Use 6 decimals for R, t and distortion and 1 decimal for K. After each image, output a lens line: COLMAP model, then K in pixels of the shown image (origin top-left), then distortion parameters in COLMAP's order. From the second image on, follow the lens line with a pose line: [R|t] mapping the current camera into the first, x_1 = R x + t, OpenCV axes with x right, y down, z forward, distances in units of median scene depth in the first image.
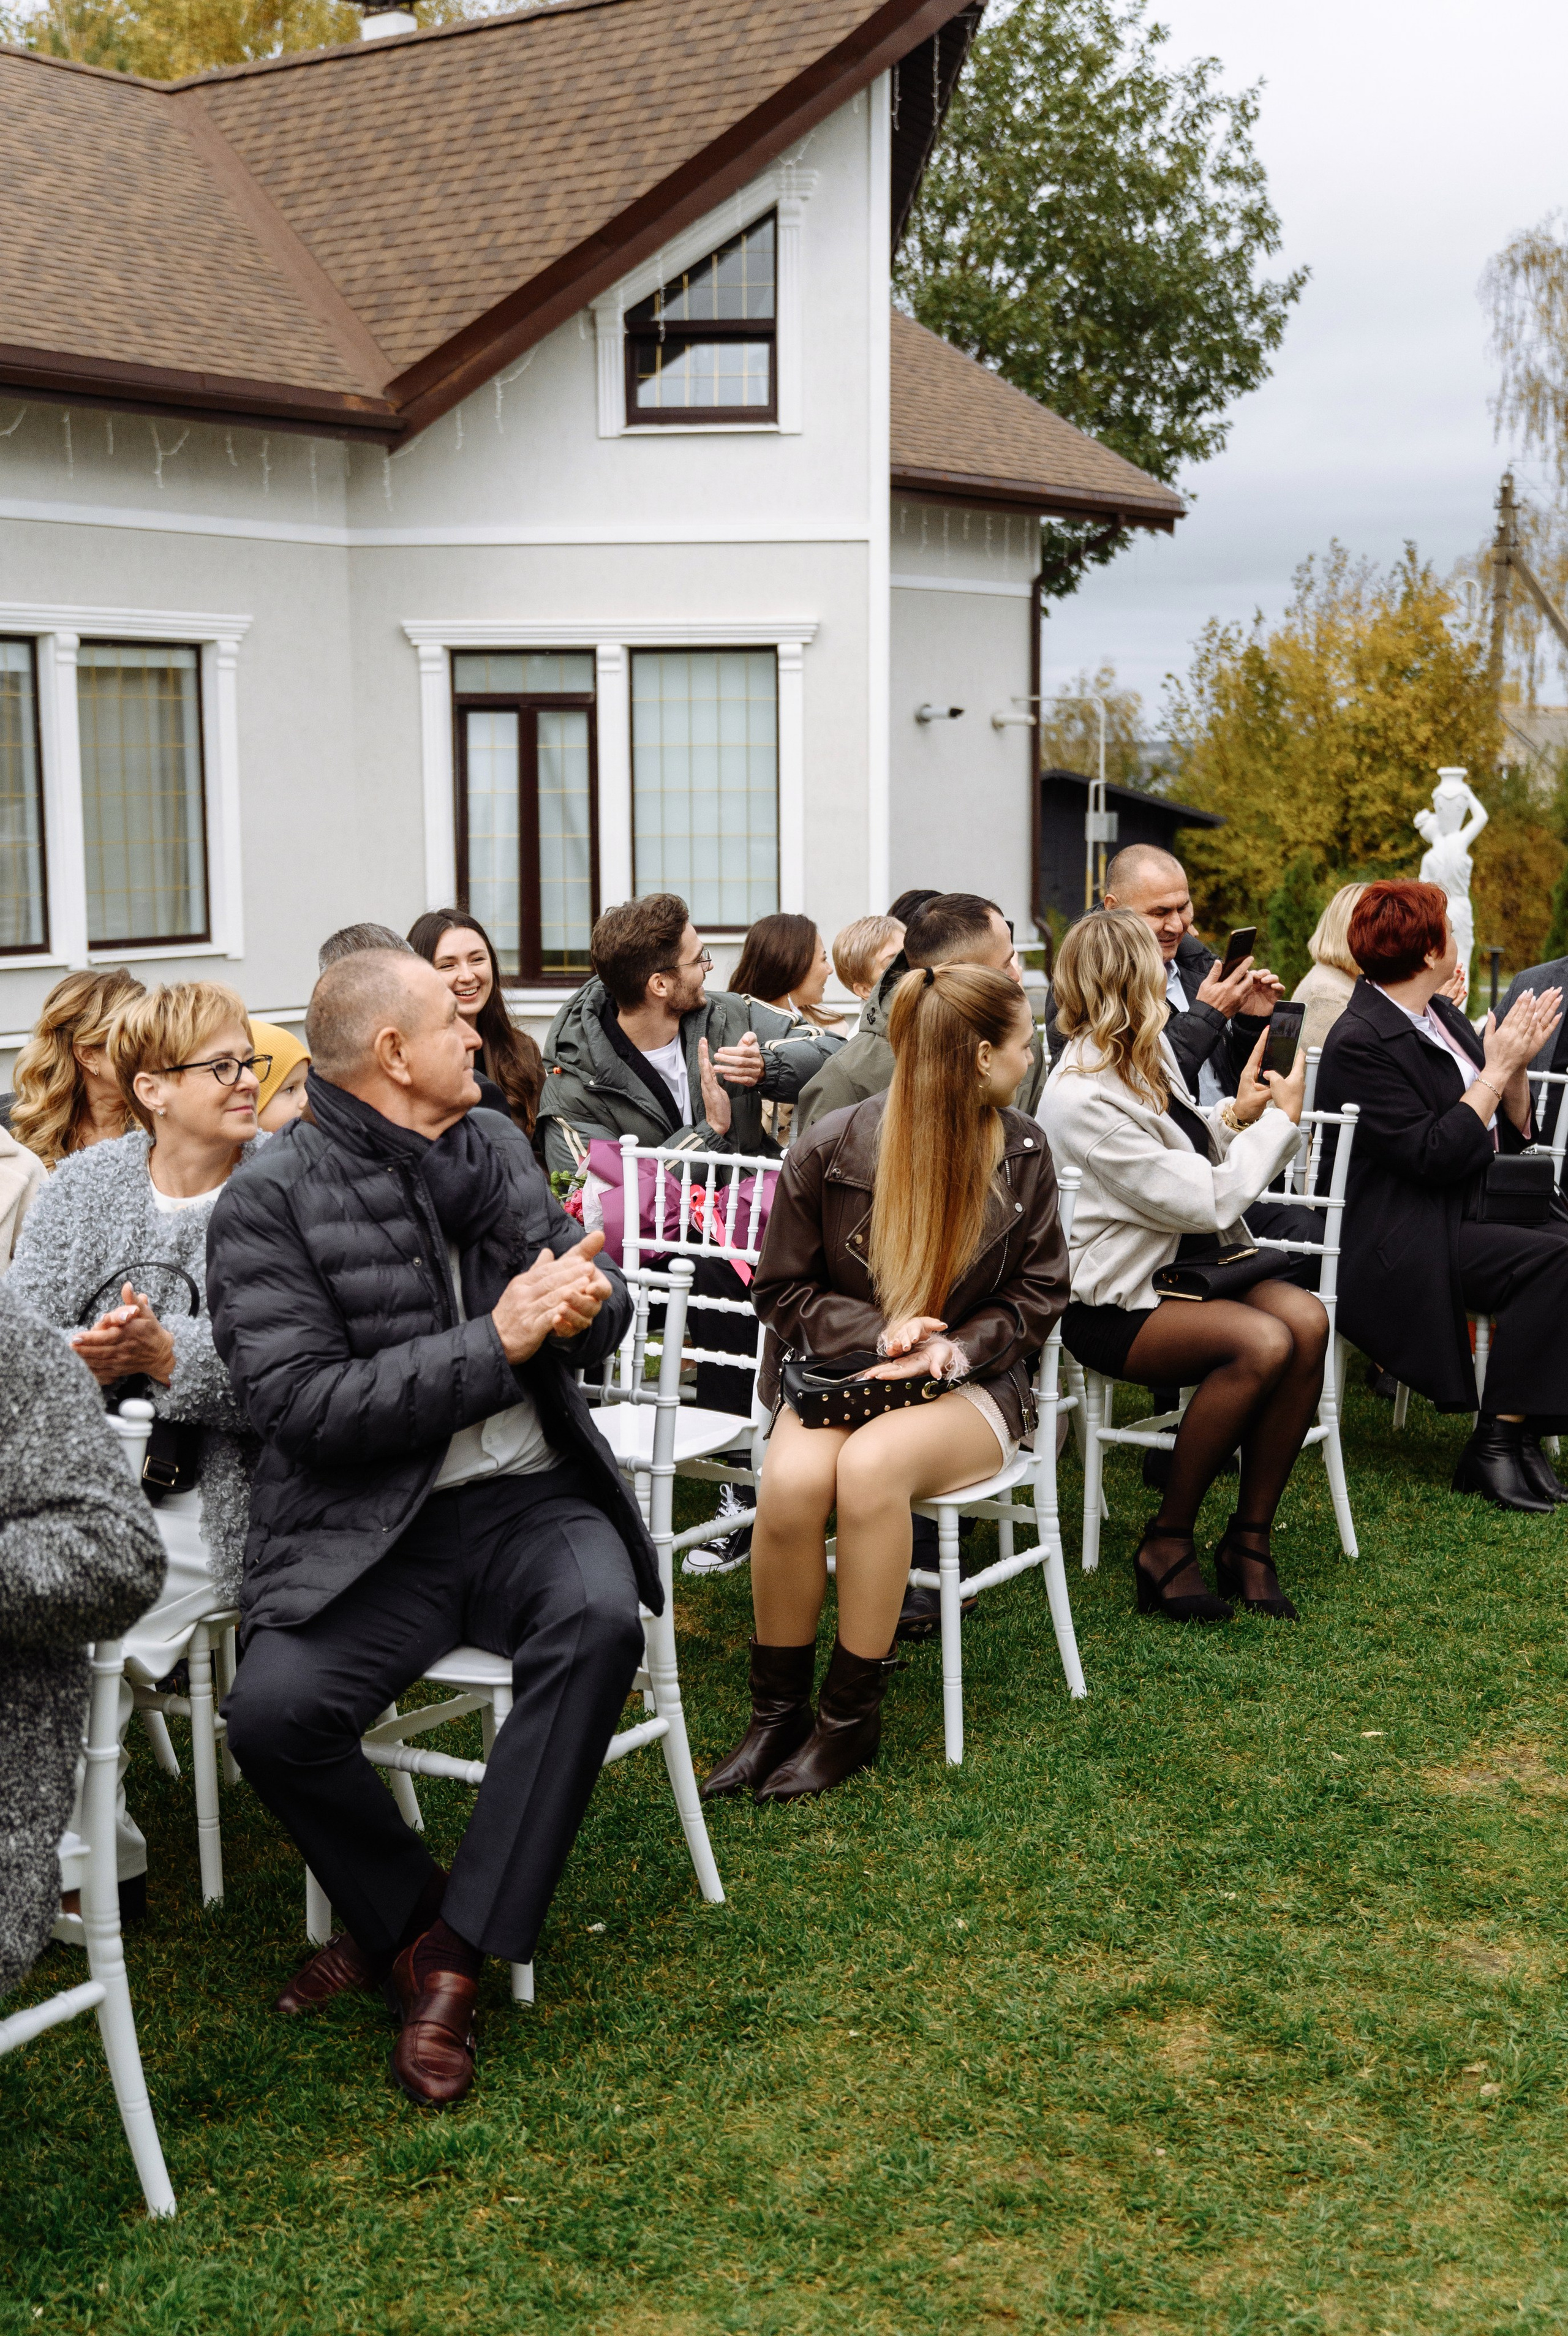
lens RADIAL K [[2981.3, 0, 808.1], [0, 2981.3, 1264.7], [0, 0, 1]] dist [0.032354, 0.000000]
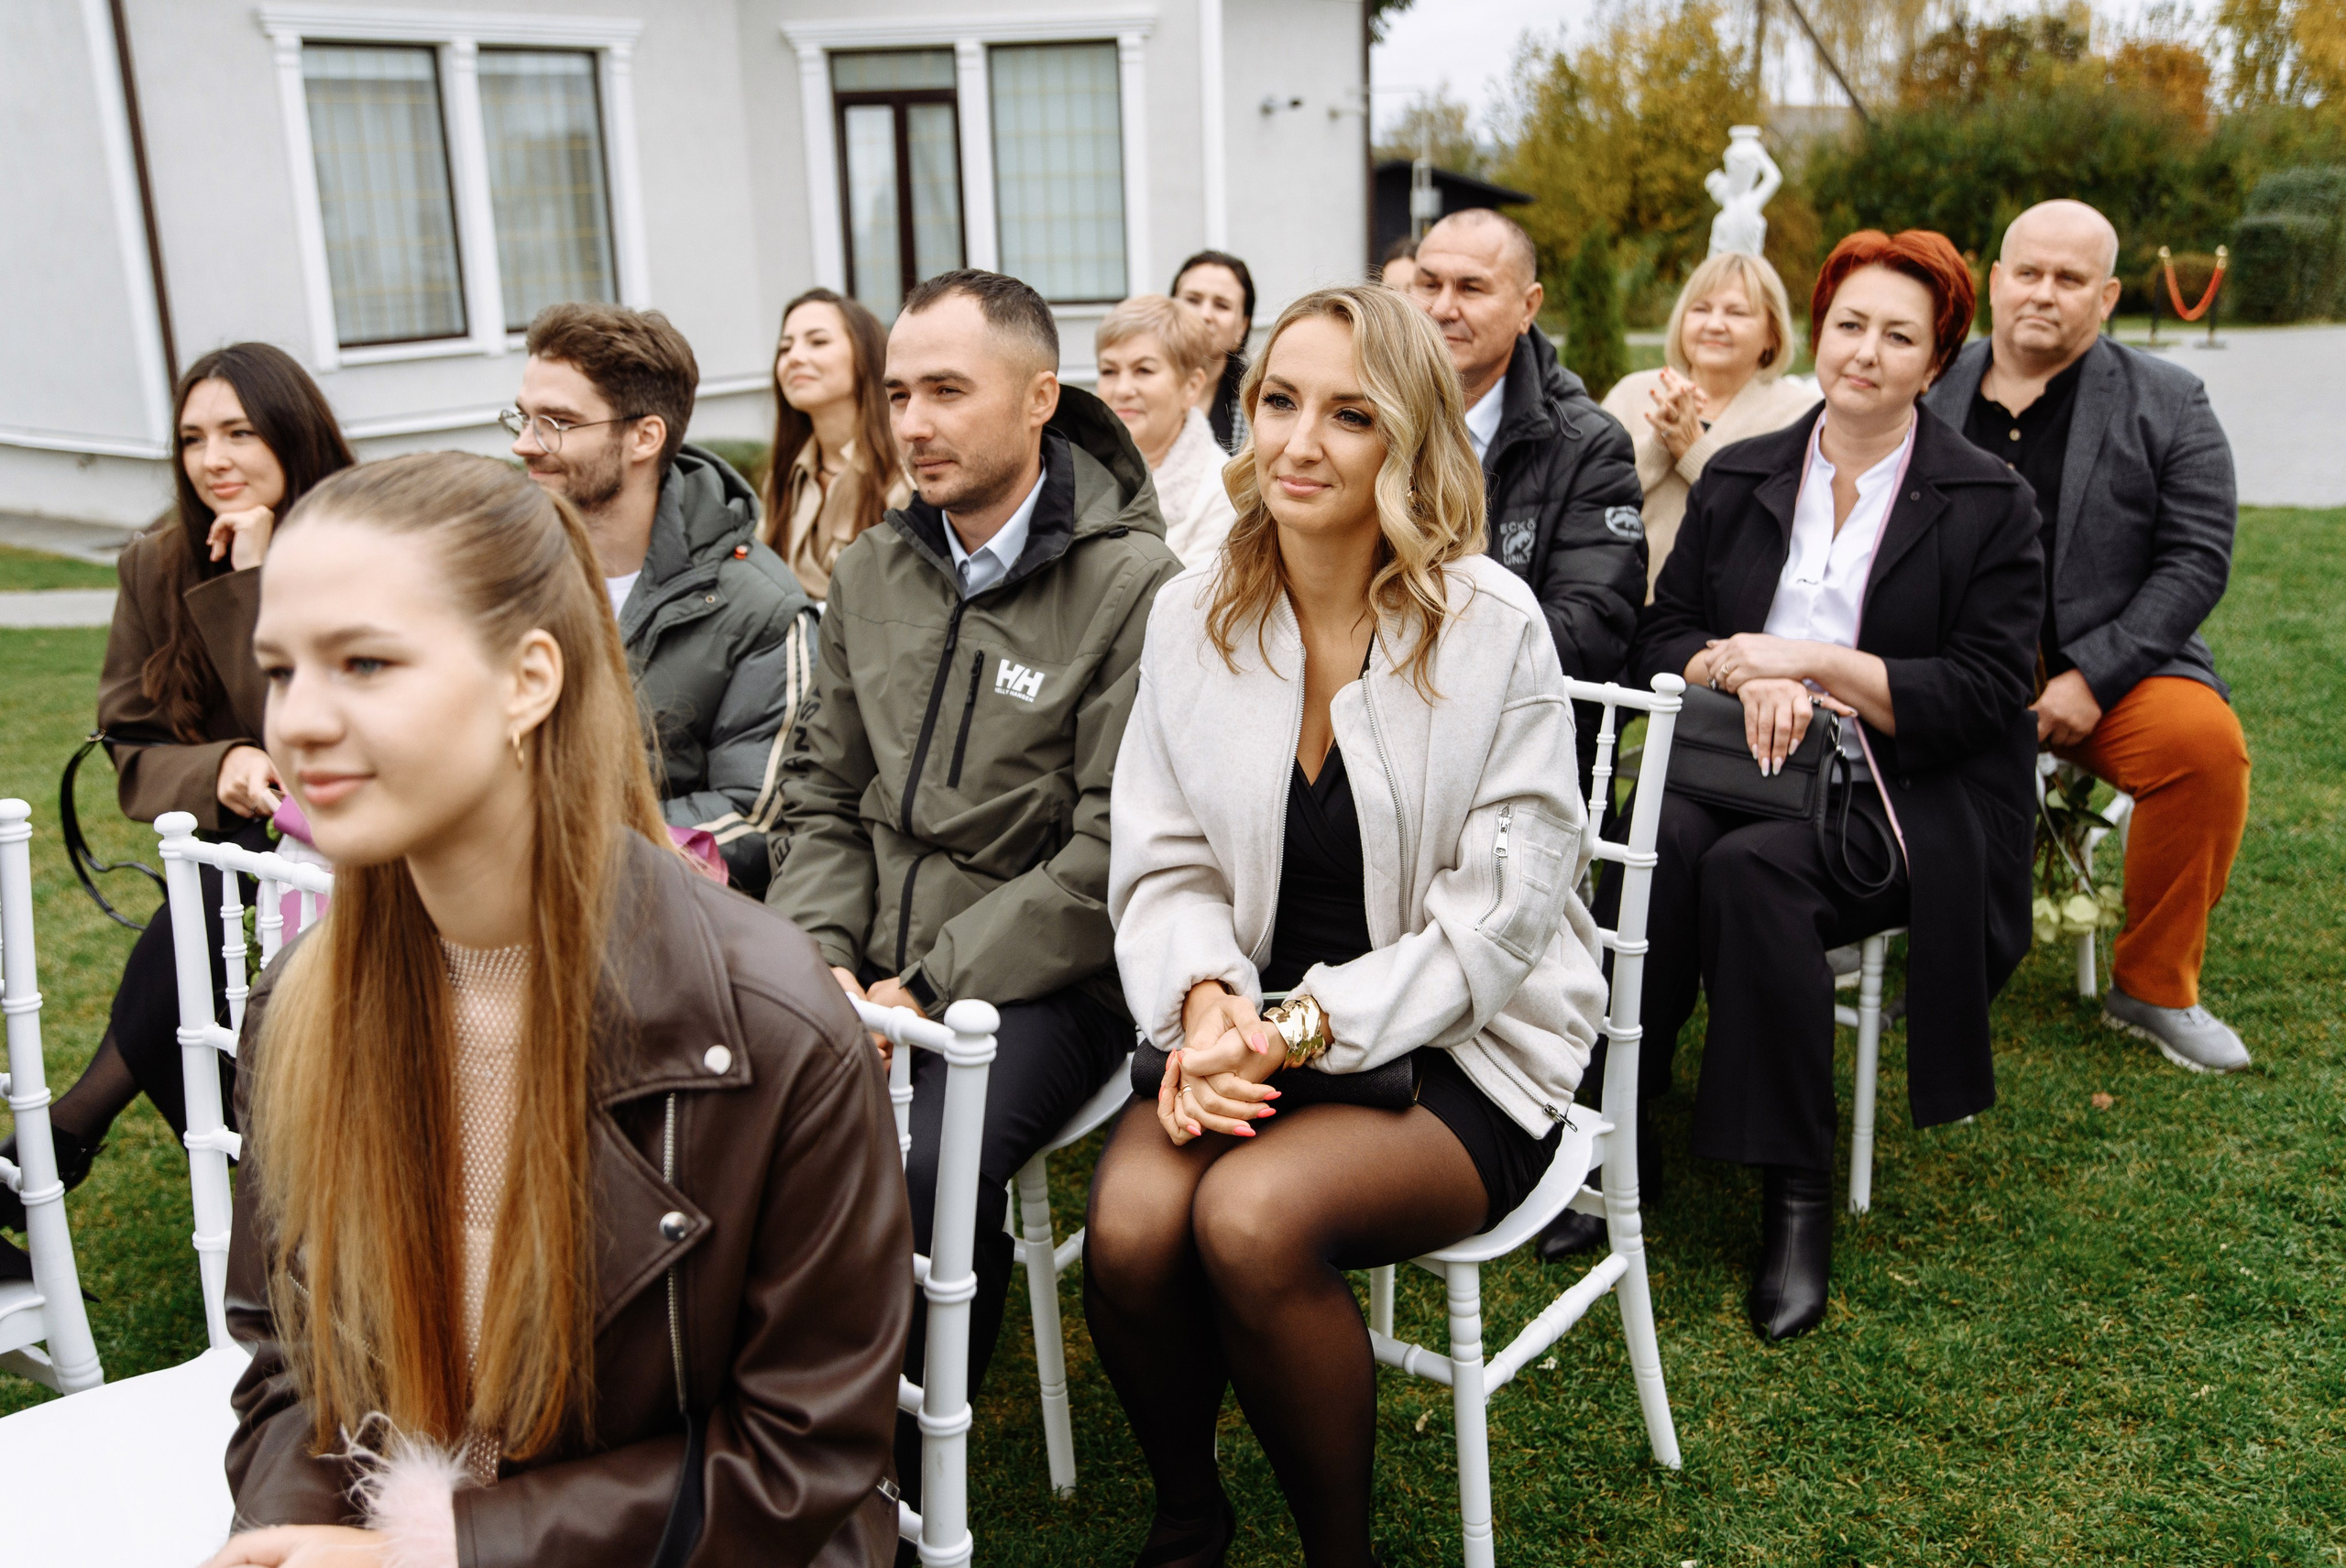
lens RADIAL K [[2194.4, 0, 1195.8], [0, 2194.4, 789.4], [0, 0, 1]] dist [-0.018227, 0.000000]
pose [[0.999668, -0.016903, -0.019464, 0.027687], [0.018953, 0.993694, 0.110517, -0.020023], [0.017473, -0.110849, 0.993684, 0.160565]]
